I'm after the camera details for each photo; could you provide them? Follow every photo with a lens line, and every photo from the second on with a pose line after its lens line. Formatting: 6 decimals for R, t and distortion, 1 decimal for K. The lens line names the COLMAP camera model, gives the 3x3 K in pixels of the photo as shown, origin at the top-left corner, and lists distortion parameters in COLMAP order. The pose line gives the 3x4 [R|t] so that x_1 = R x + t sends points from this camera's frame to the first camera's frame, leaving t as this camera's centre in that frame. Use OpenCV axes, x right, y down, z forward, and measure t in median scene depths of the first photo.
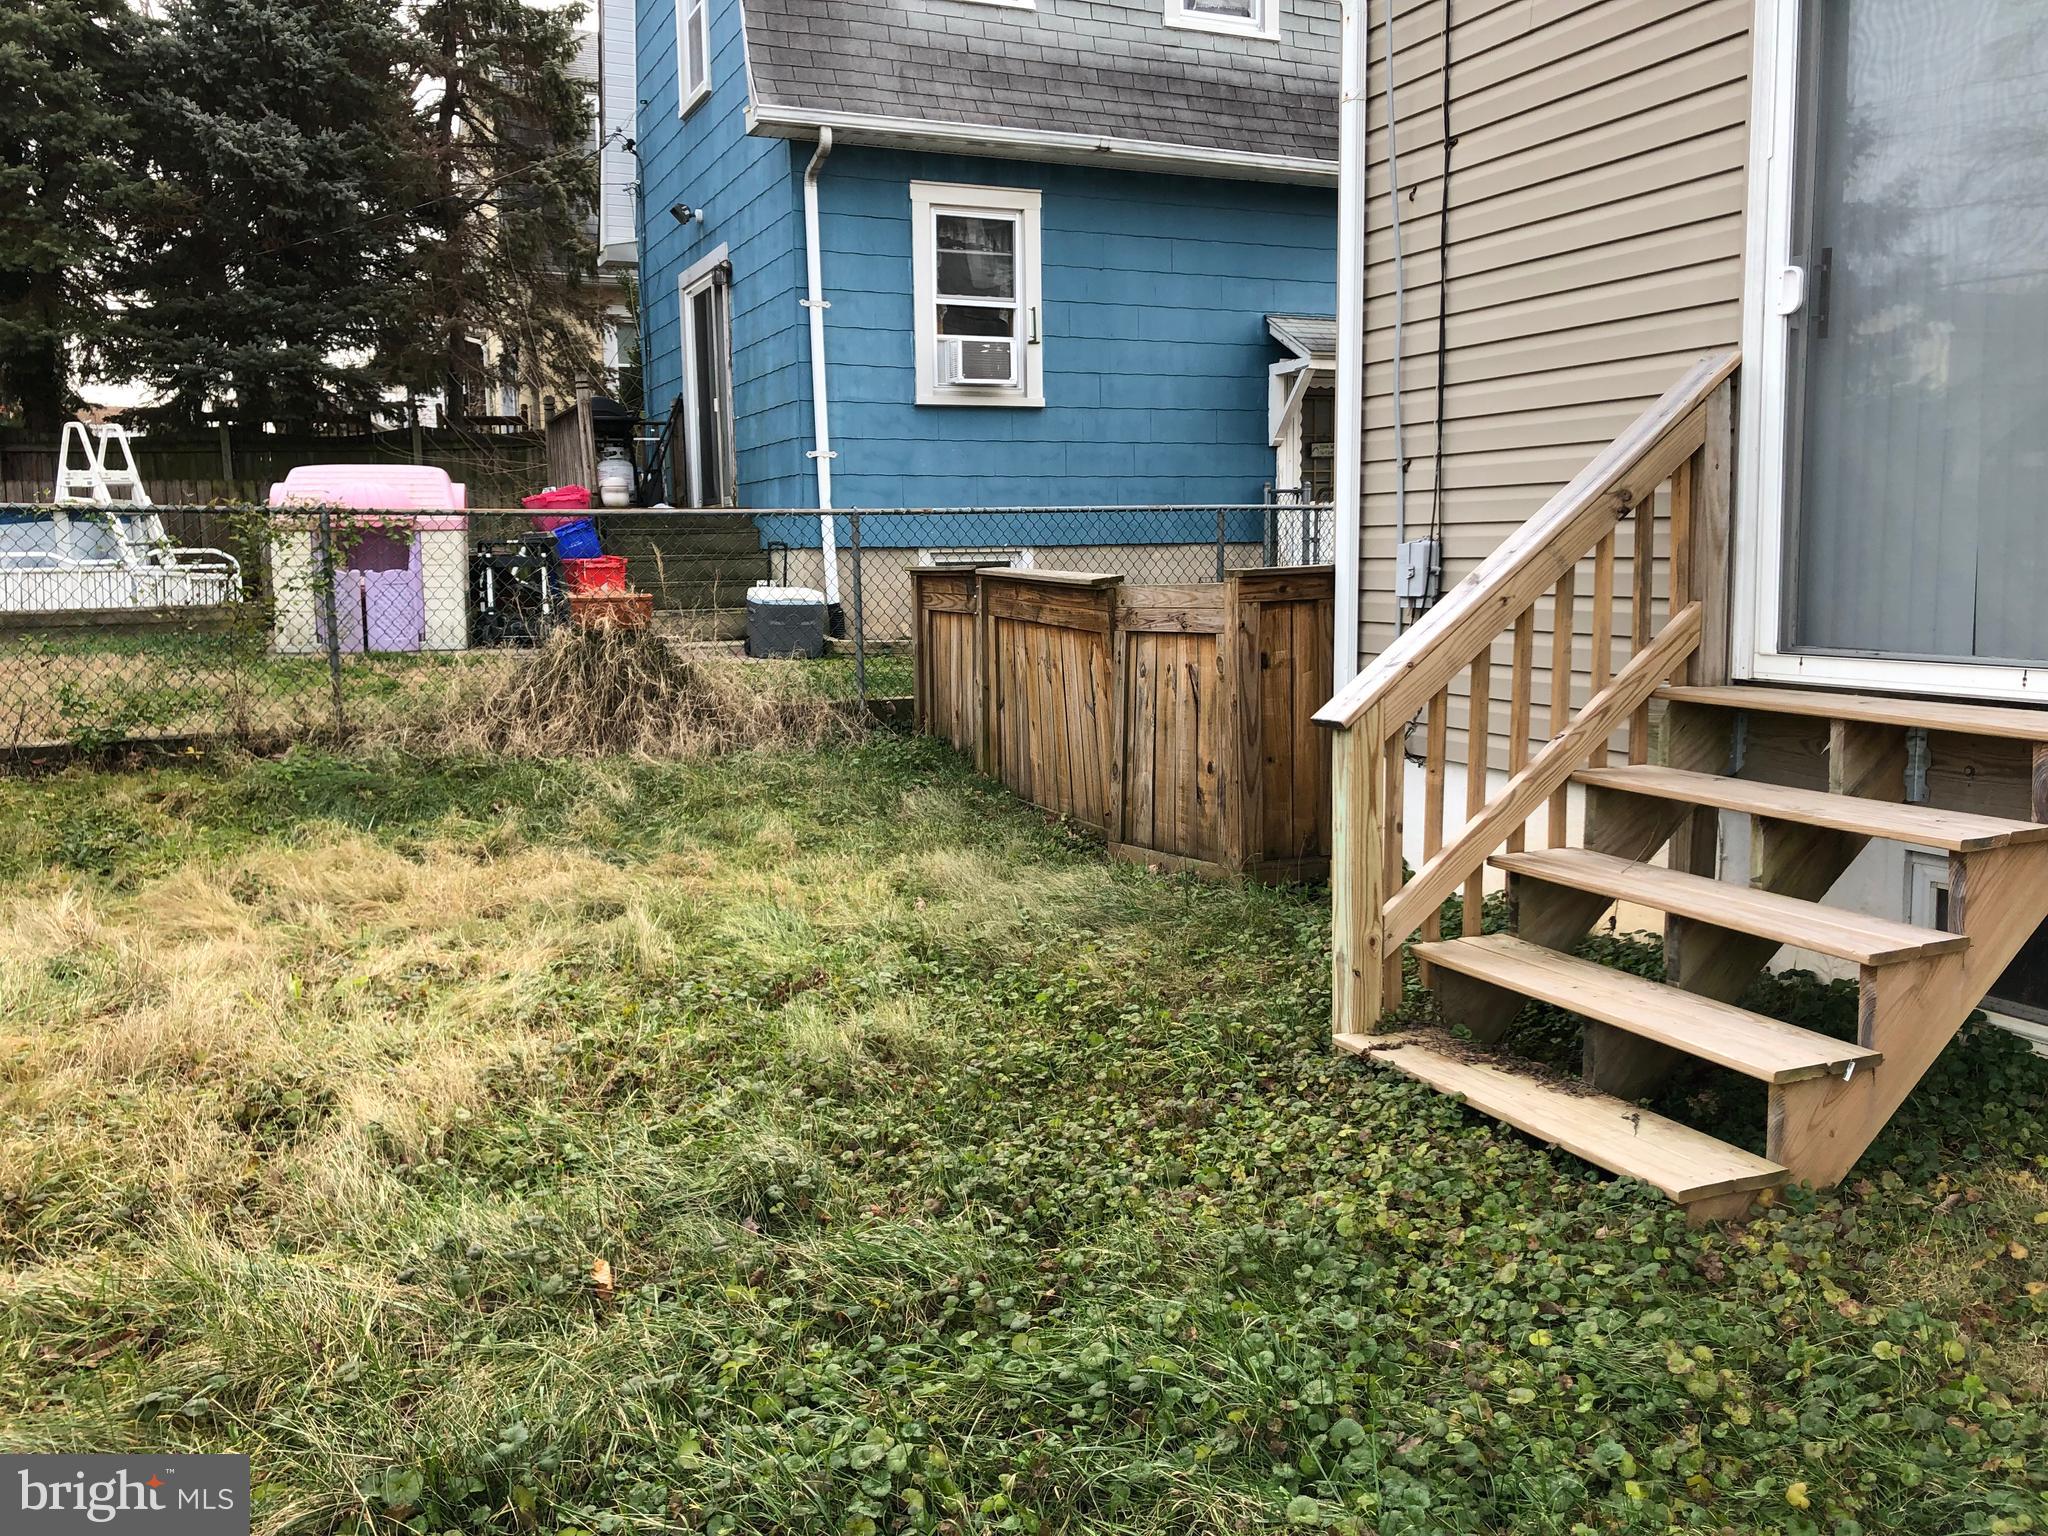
lens RADIAL K [[1695.4, 0, 1035.9], [0, 1695.4, 753.8], [0, 0, 1]] dist [0.032261, -0.023113]
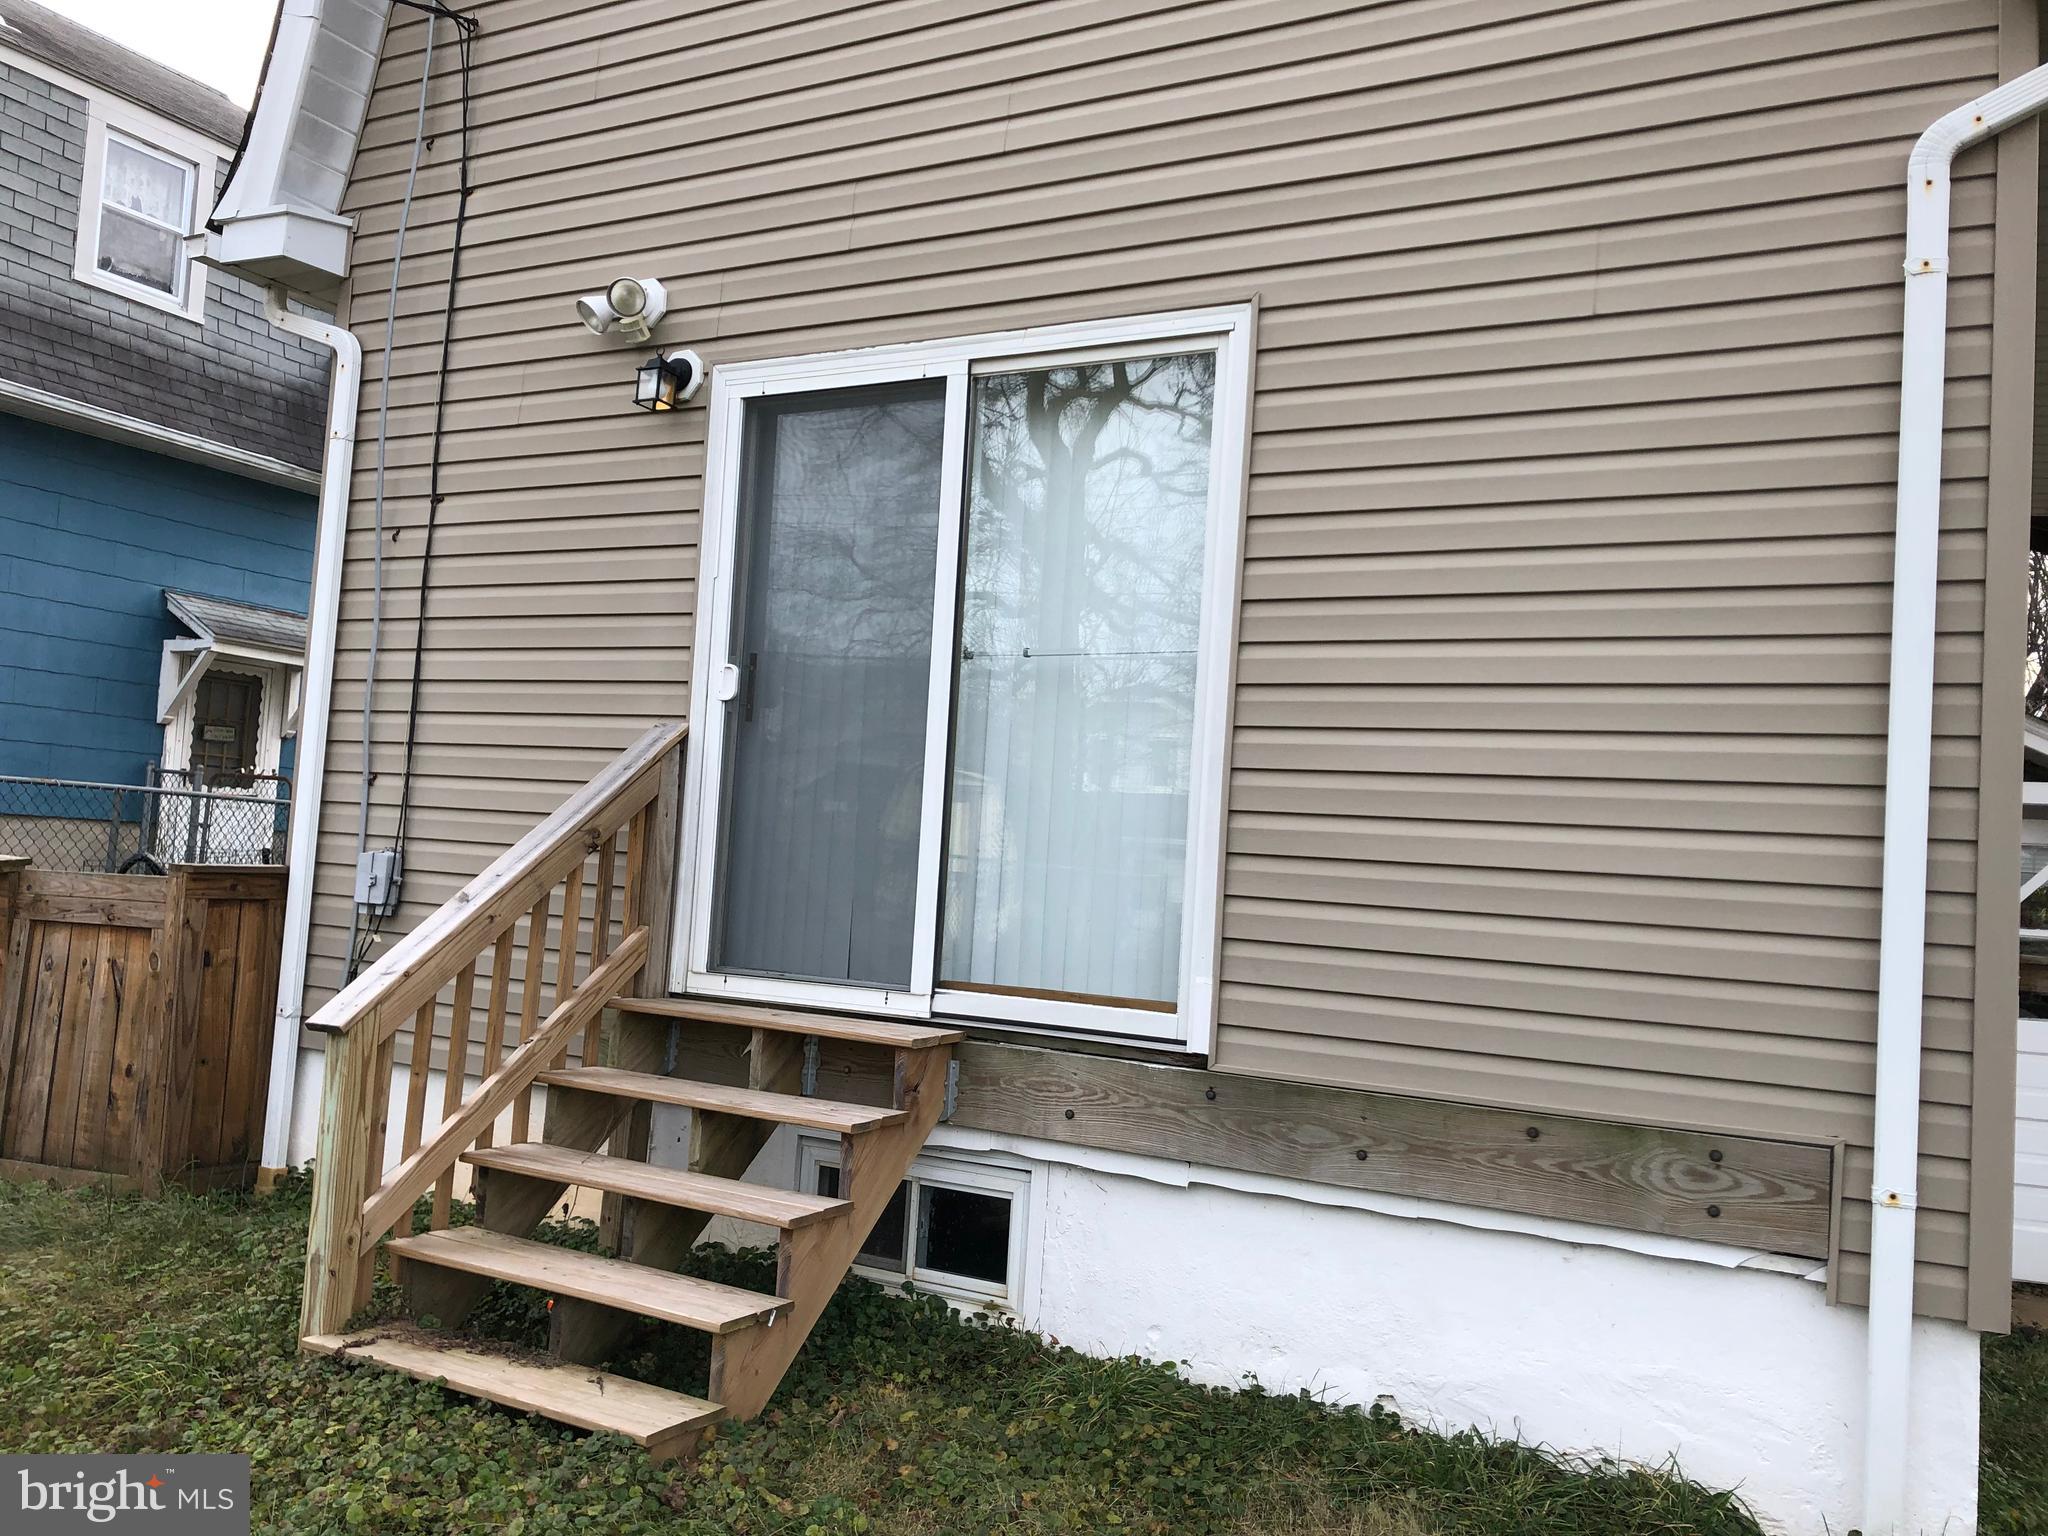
lens RADIAL K [[1695.4, 0, 1023.2], [0, 1695.4, 776.1], [0, 0, 1]] dist [0.032261, -0.023113]
pose [[0.798494, 0.097959, 0.593979, -0.115906], [-0.001806, 0.987057, -0.160358, -0.003269], [-0.602000, 0.126973, 0.788336, -0.103362]]
